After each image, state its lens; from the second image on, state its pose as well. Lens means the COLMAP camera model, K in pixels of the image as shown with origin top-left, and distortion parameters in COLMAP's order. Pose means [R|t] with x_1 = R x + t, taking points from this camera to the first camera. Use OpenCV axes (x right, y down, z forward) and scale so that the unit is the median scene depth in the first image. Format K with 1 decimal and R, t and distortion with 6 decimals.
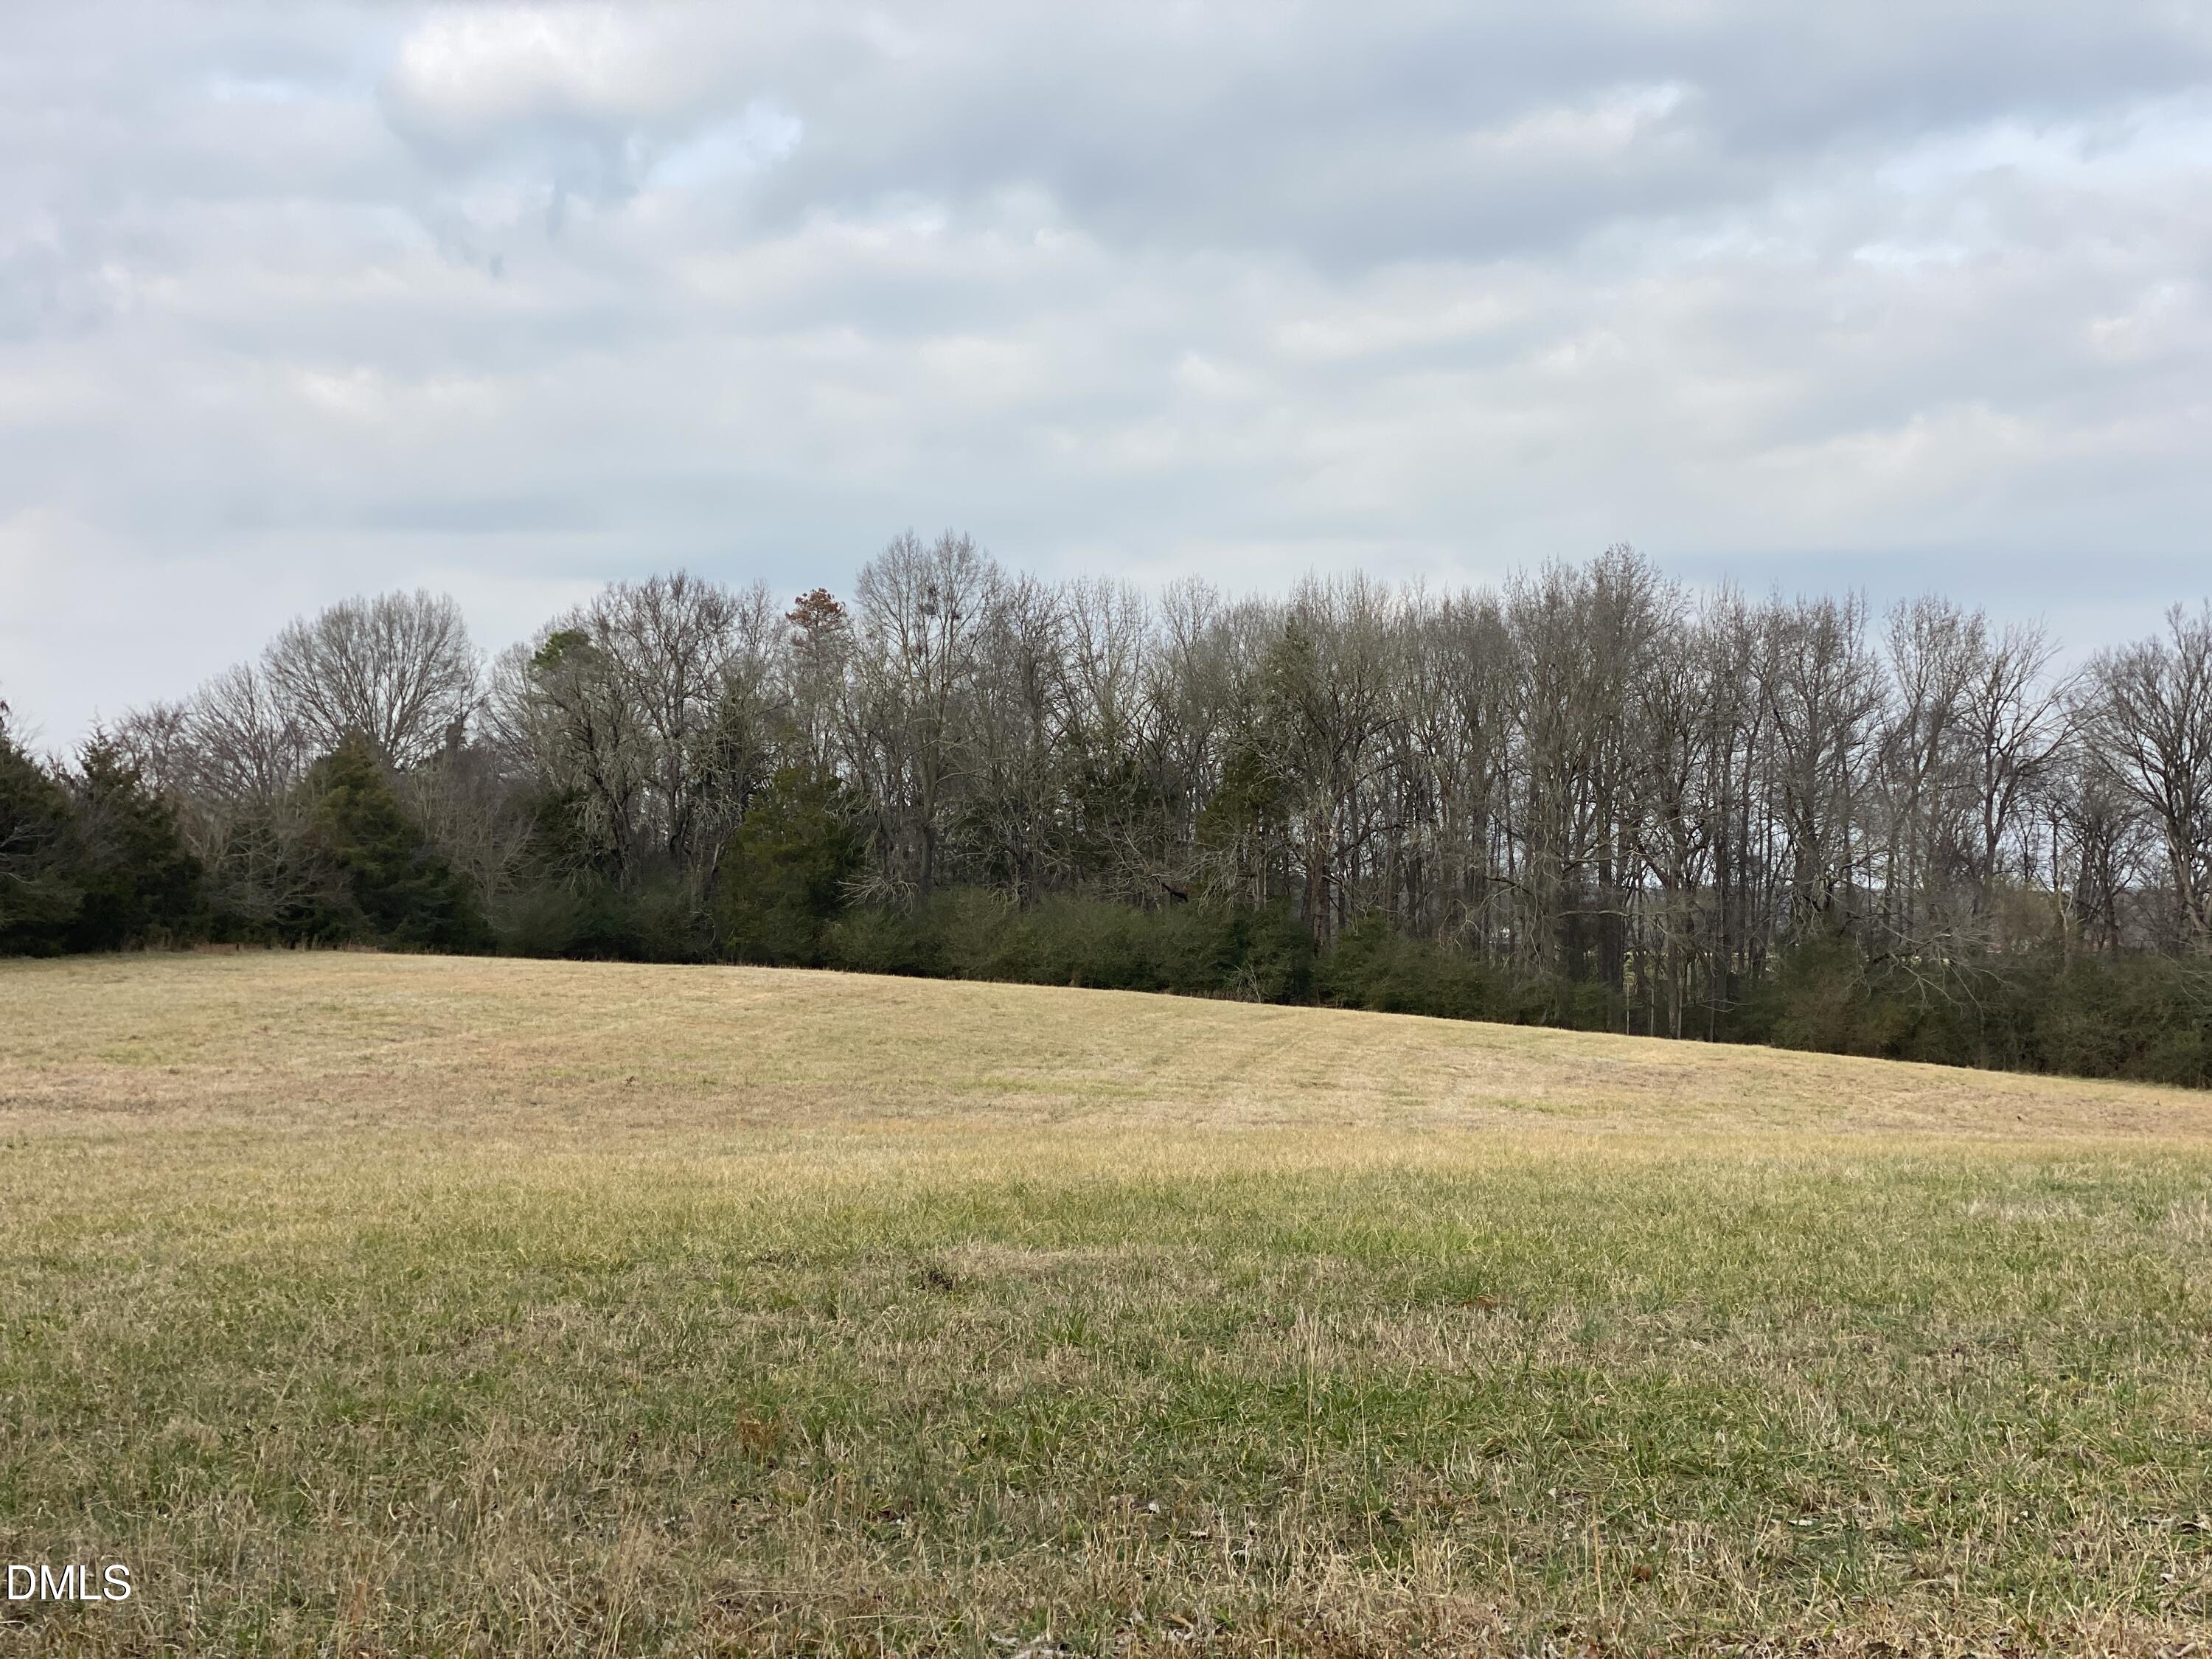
lens RADIAL K [[3305.4, 0, 1083.8], [0, 3305.4, 789.0], [0, 0, 1]] dist [0.141401, 0.000000]
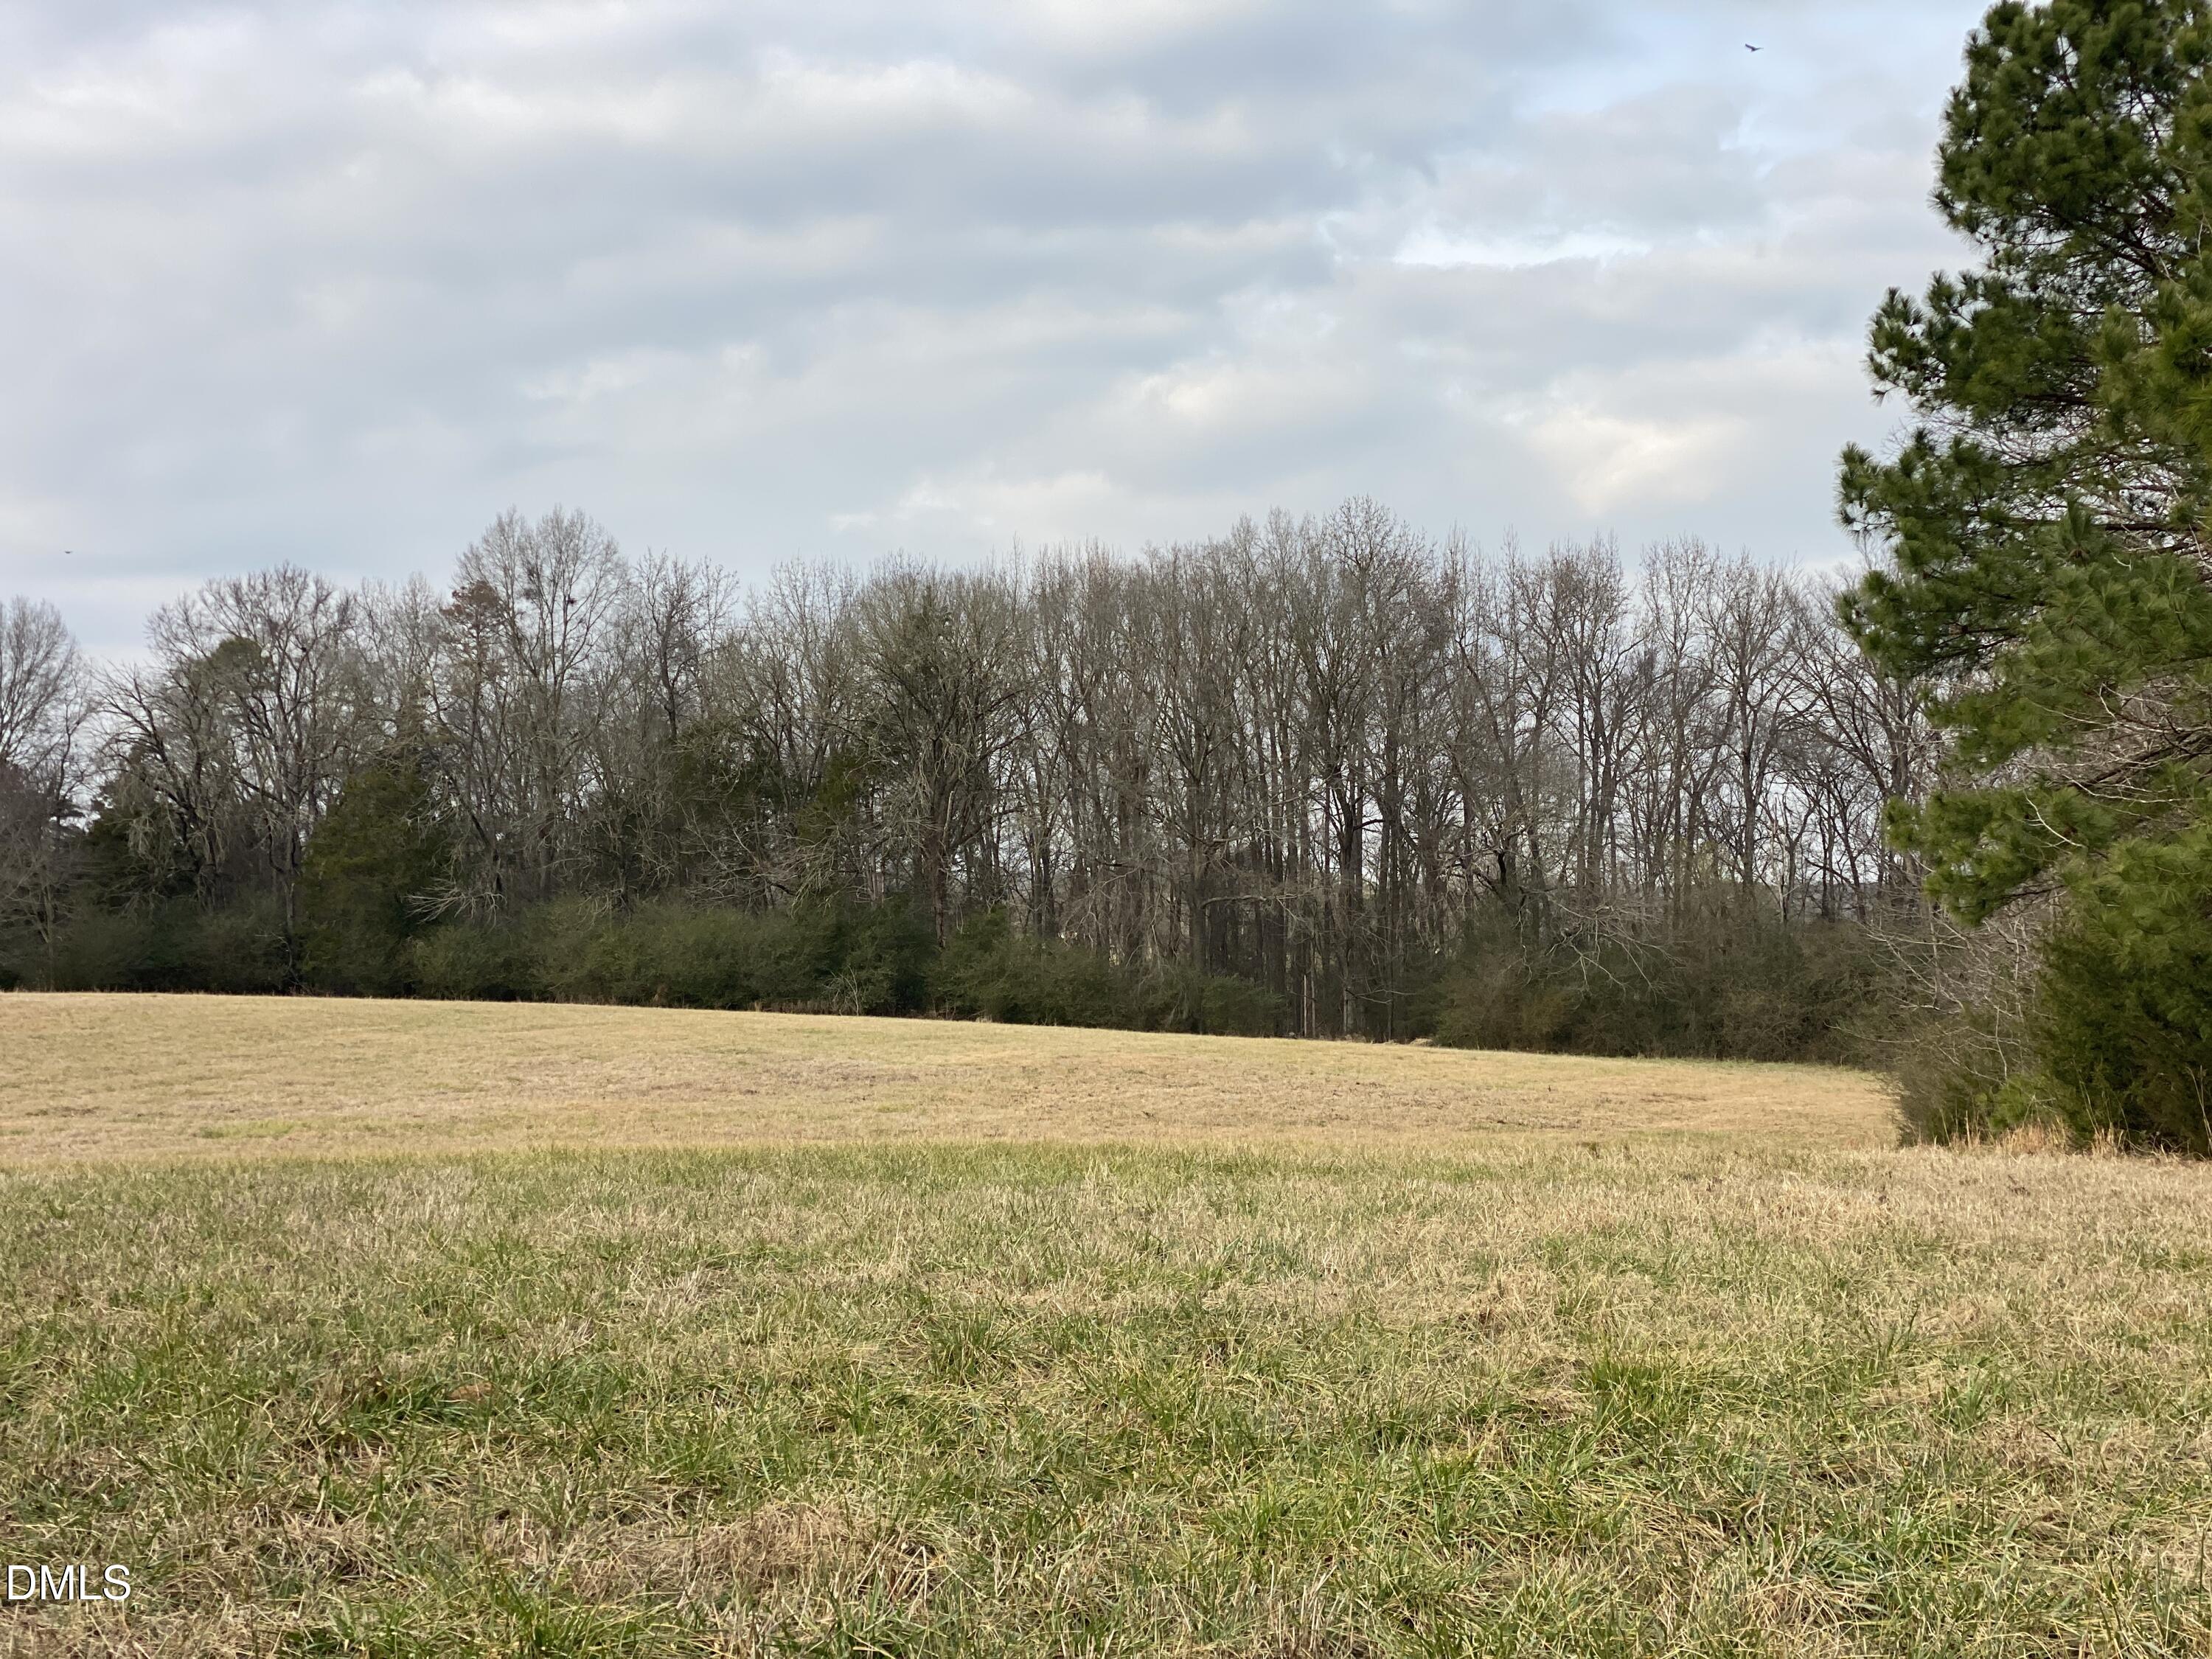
lens RADIAL K [[3305.4, 0, 1109.5], [0, 3305.4, 782.2], [0, 0, 1]] dist [0.141401, 0.000000]
pose [[0.997683, -0.038472, -0.056119, 0.177927], [0.038006, 0.999234, -0.009343, 0.013404], [0.056435, 0.007189, 0.998380, 0.108381]]
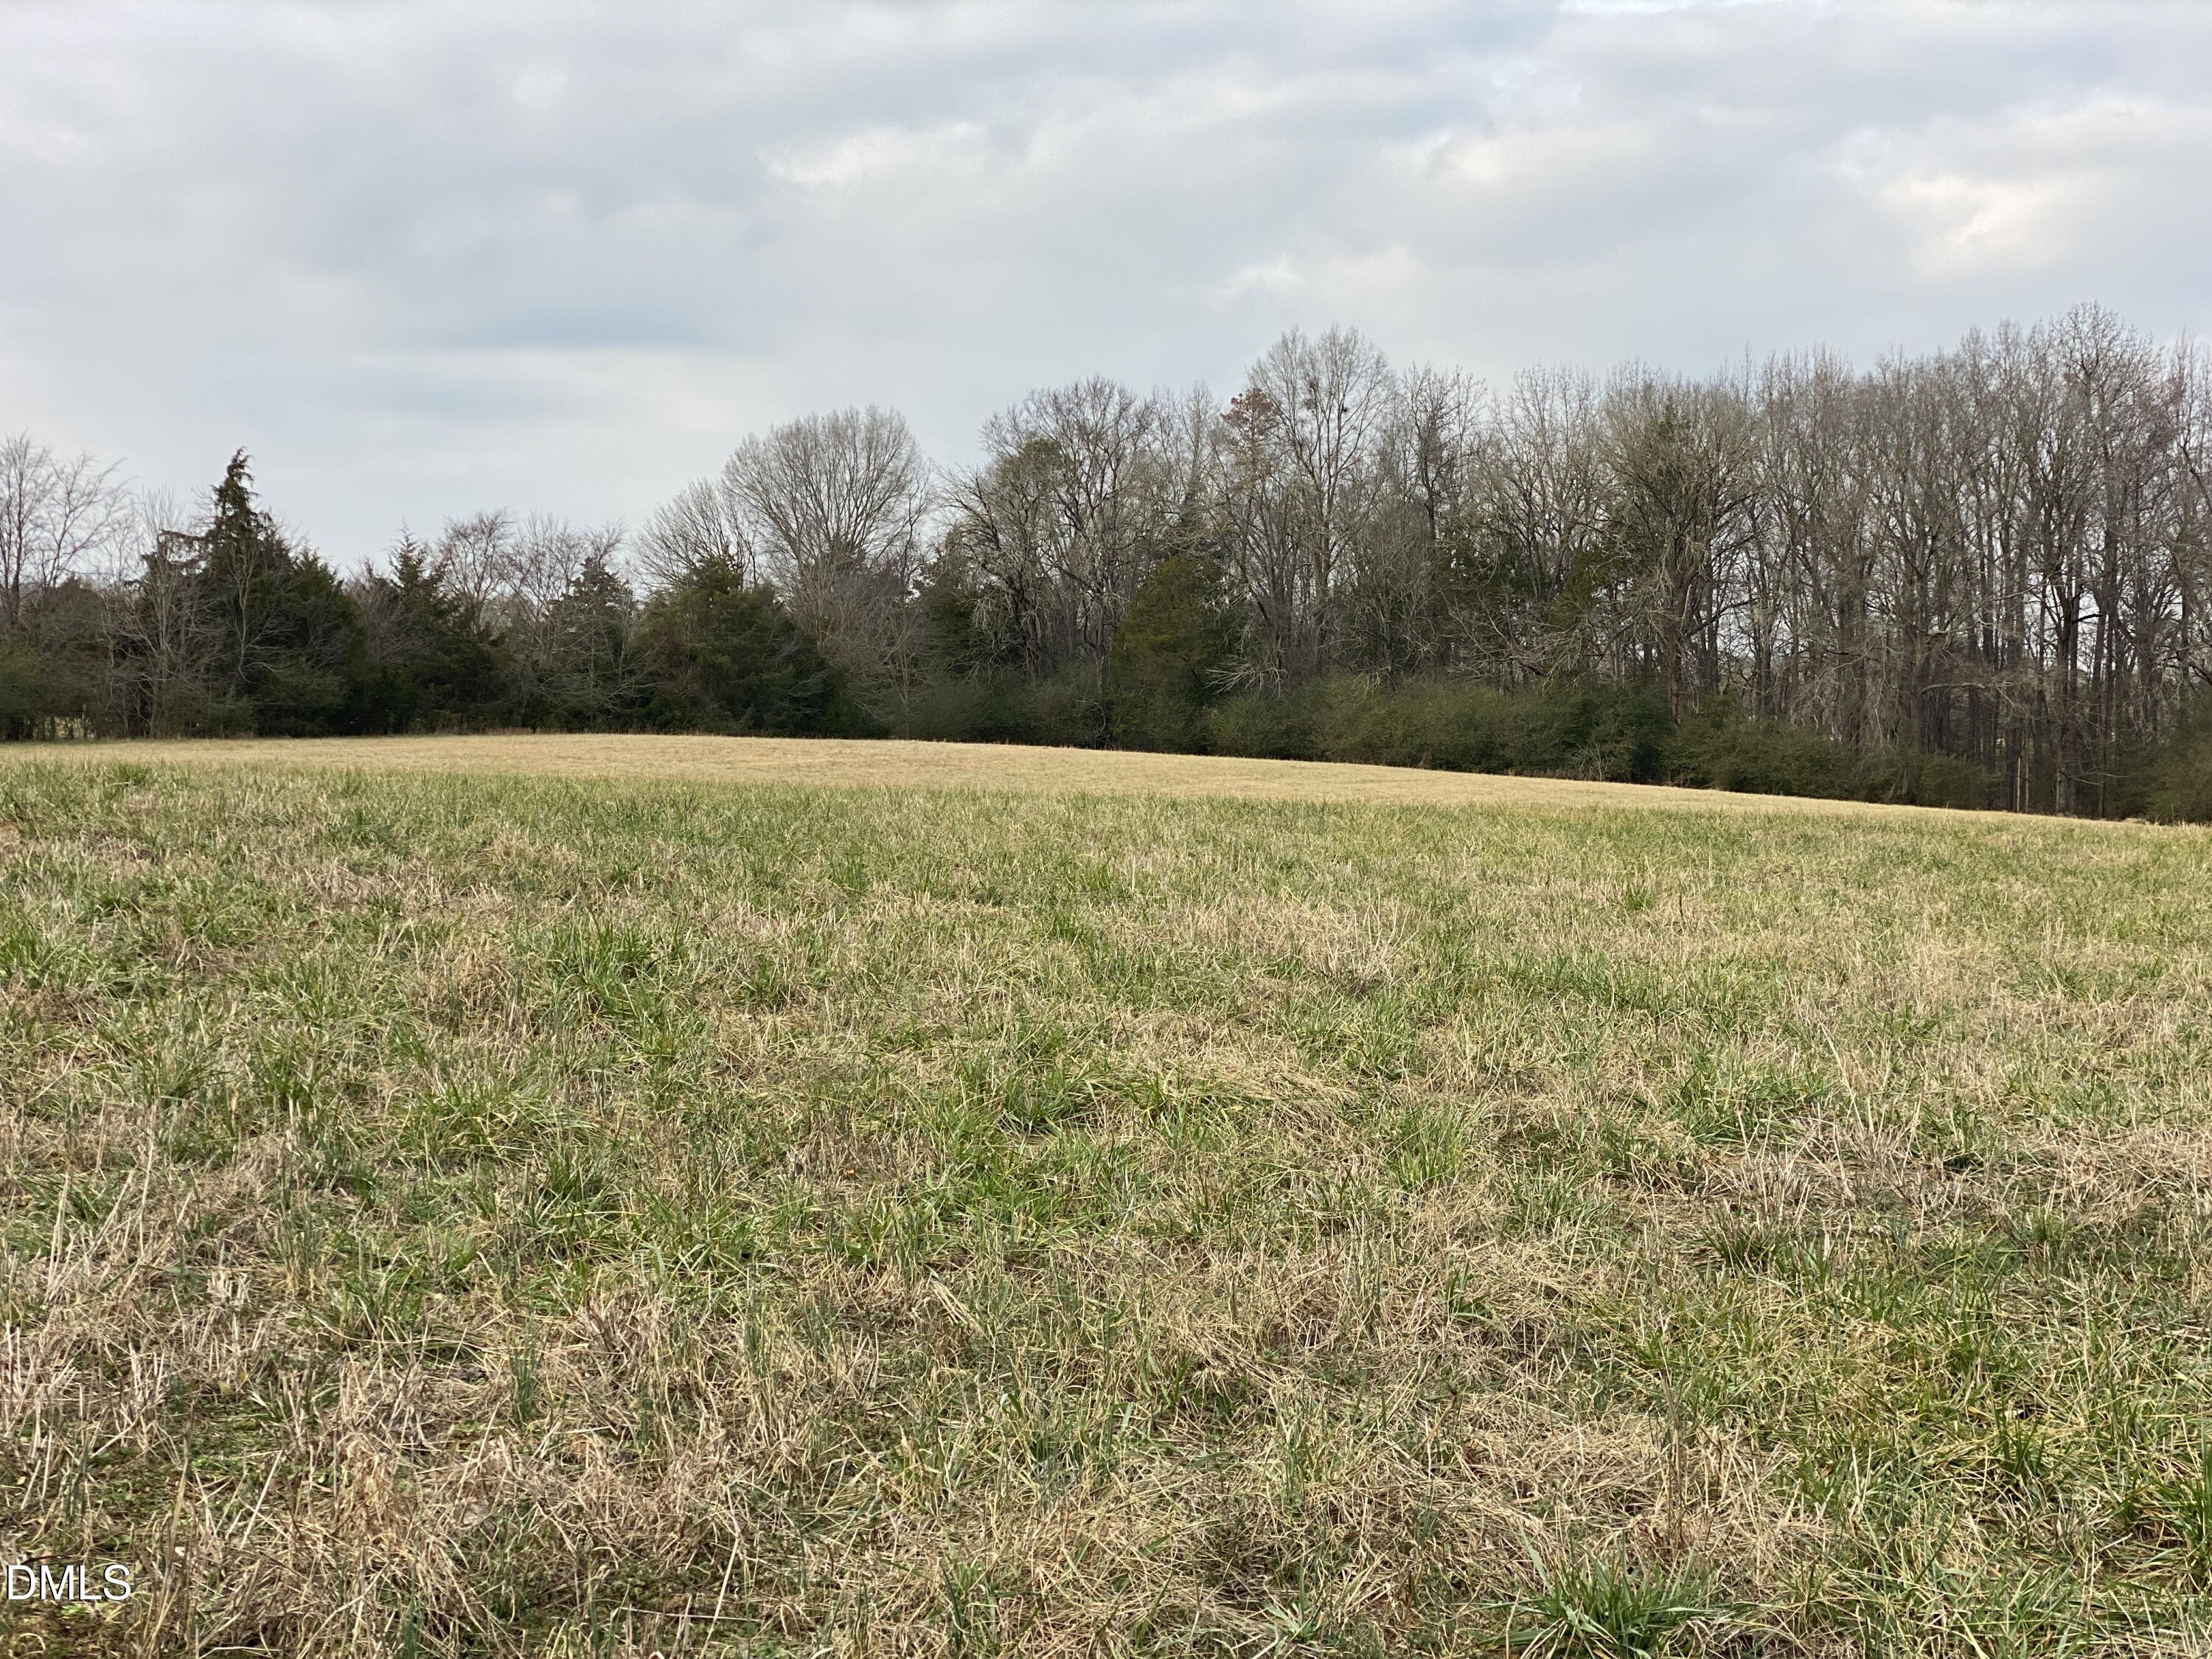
lens RADIAL K [[3305.4, 0, 1101.9], [0, 3305.4, 792.4], [0, 0, 1]] dist [0.141401, 0.000000]
pose [[0.965877, -0.009371, -0.258830, 0.171744], [0.024310, 0.998213, 0.054580, 0.009298], [0.257856, -0.059010, 0.964380, -0.017156]]
